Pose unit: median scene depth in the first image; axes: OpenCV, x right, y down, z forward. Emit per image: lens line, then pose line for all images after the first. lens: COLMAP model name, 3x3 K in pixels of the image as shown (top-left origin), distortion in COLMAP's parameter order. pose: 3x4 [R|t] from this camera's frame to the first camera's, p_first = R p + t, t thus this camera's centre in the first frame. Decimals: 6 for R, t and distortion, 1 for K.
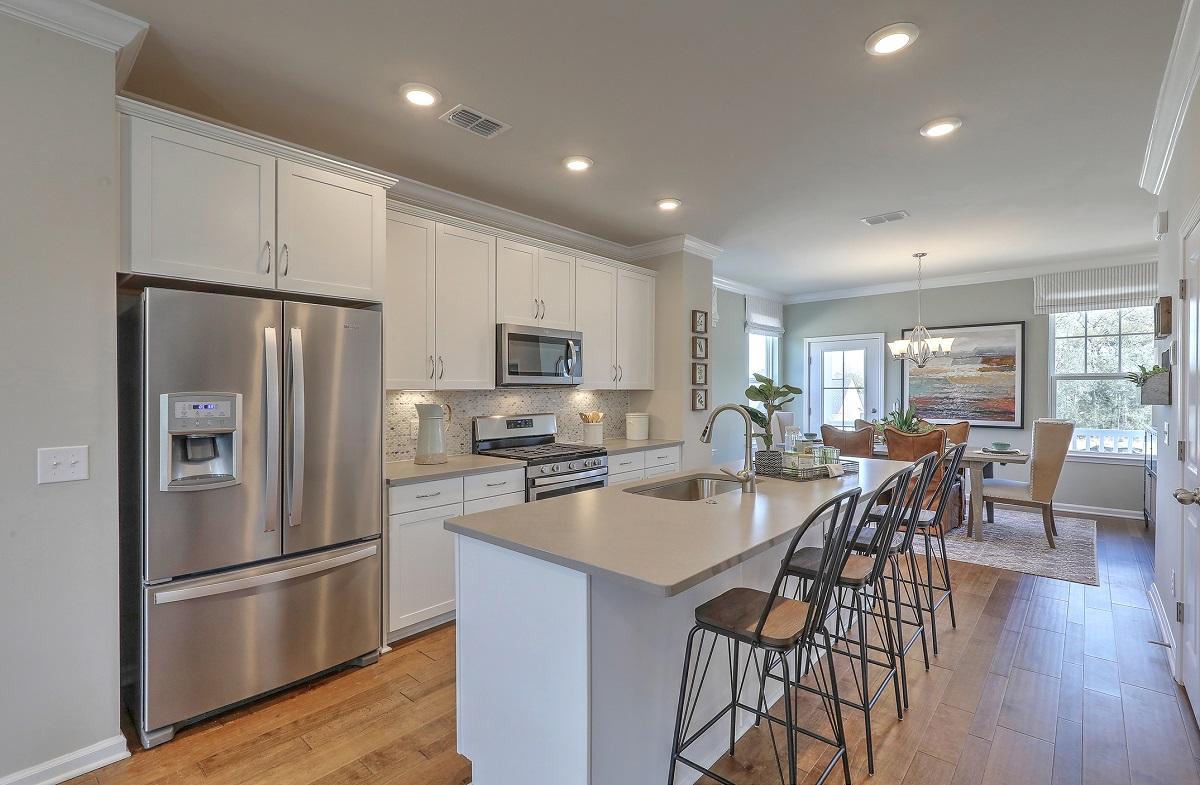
lens RADIAL K [[546.2, 0, 602.2], [0, 546.2, 387.7], [0, 0, 1]] dist [0.004662, 0.000023]
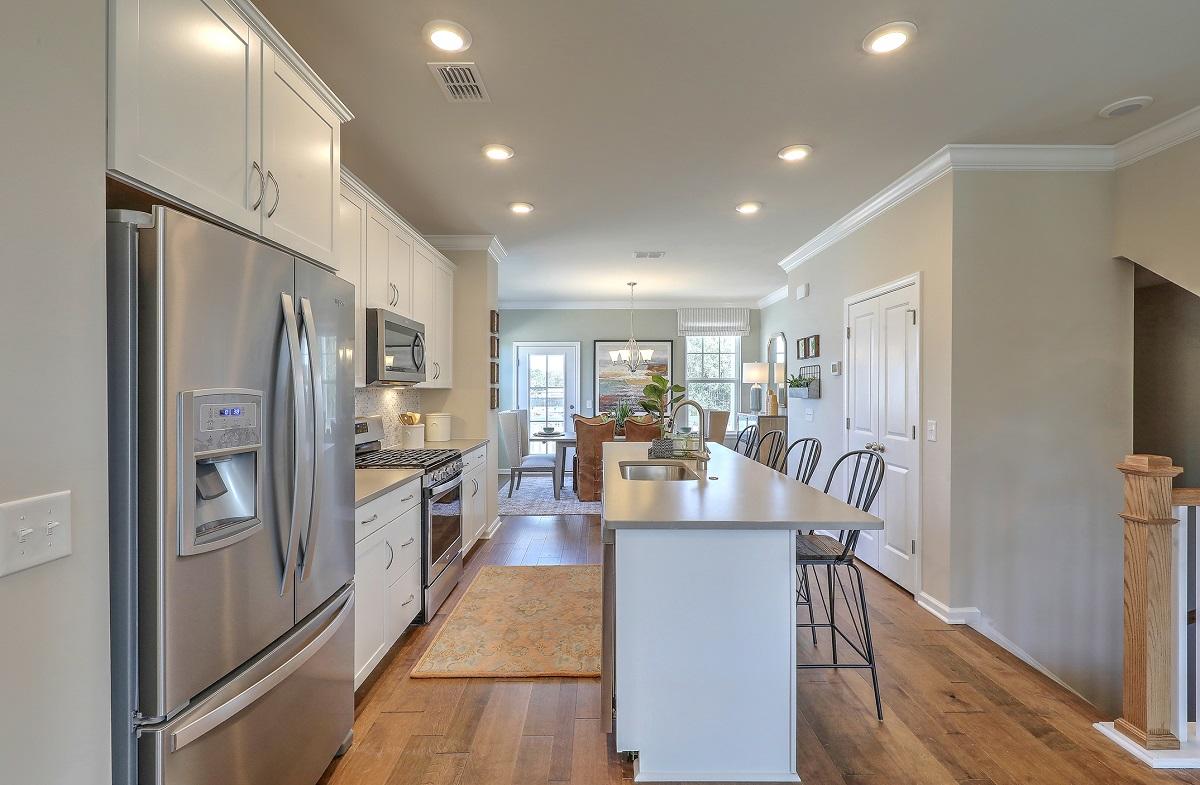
lens RADIAL K [[546.2, 0, 604.0], [0, 546.2, 389.5], [0, 0, 1]] dist [0.004662, 0.000023]
pose [[0.740474, 0.001597, 0.672083, -0.307733], [-0.003682, 0.999992, 0.001681, 0.002375], [-0.672075, -0.003719, 0.740474, 0.092089]]
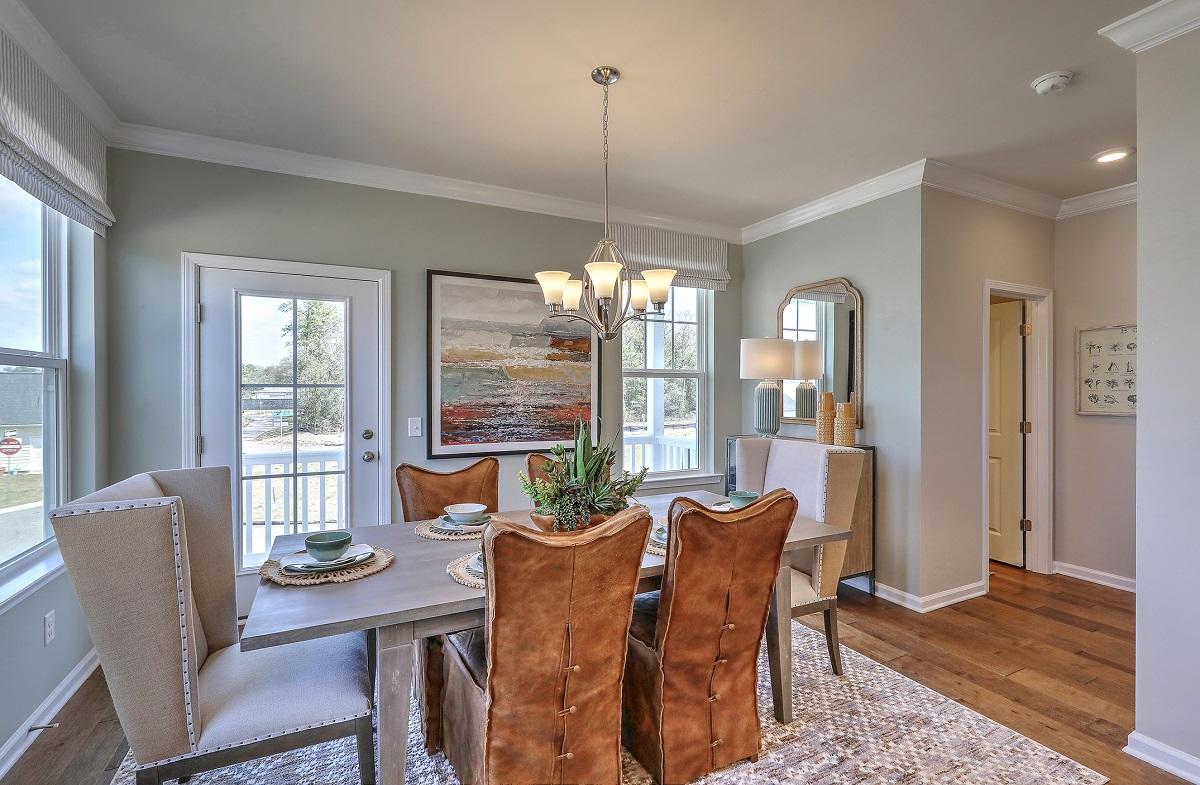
lens RADIAL K [[546.2, 0, 609.3], [0, 546.2, 393.7], [0, 0, 1]] dist [0.004662, 0.000023]
pose [[0.366568, -0.003941, 0.930383, 0.168771], [-0.006904, 0.999952, 0.006956, 0.003115], [-0.930366, -0.008973, 0.366523, 0.786246]]
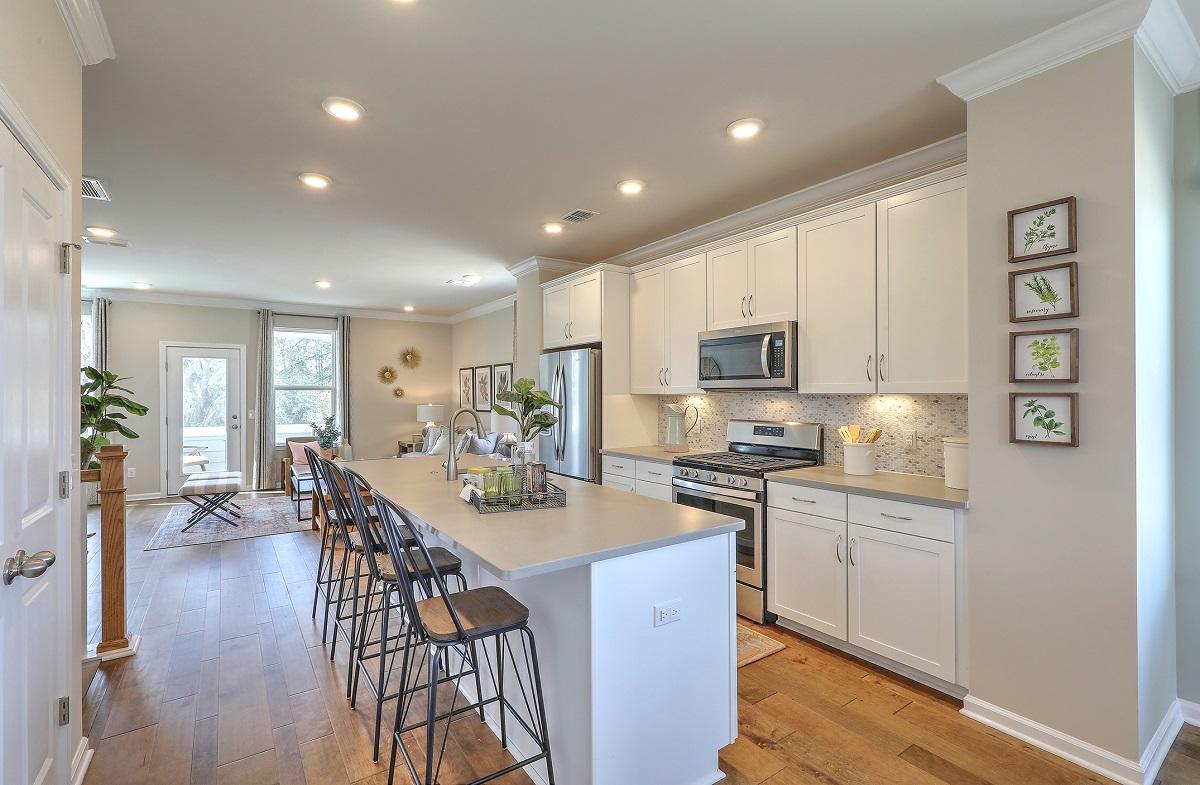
lens RADIAL K [[546.2, 0, 596.0], [0, 546.2, 395.2], [0, 0, 1]] dist [0.004662, 0.000023]
pose [[-0.240033, 0.006655, -0.970742, 0.574451], [0.009825, 0.999942, 0.004425, -0.000973], [0.970715, -0.008475, -0.240085, 0.664853]]
